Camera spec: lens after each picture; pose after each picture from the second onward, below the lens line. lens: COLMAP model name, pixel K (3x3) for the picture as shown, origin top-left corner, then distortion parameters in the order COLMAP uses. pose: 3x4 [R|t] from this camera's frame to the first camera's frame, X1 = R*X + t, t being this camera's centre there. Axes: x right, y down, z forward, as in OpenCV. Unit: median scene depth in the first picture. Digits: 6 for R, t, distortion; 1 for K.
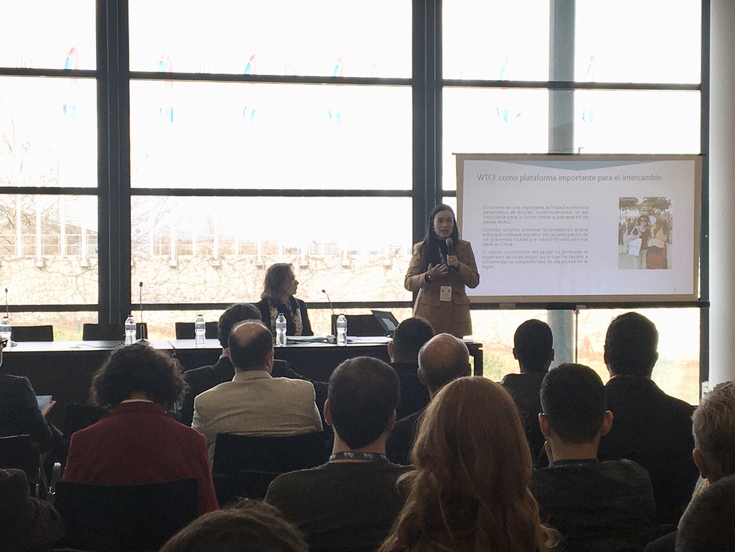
lens RADIAL K [[1376.8, 0, 367.7], [0, 1376.8, 275.9], [0, 0, 1]] dist [-0.006507, 0.000000]
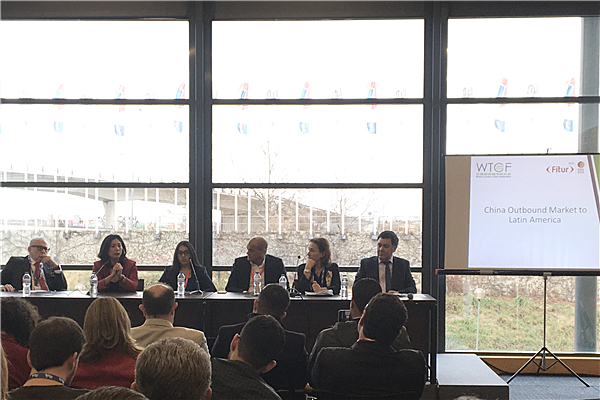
lens RADIAL K [[1010.7, 0, 299.9], [0, 1010.7, 202.1], [0, 0, 1]] dist [0.092931, 0.000000]
pose [[0.963011, 0.000741, -0.269461, 0.180452], [-0.012716, 0.999007, -0.042697, -0.001062], [0.269162, 0.044544, 0.962064, 0.038073]]
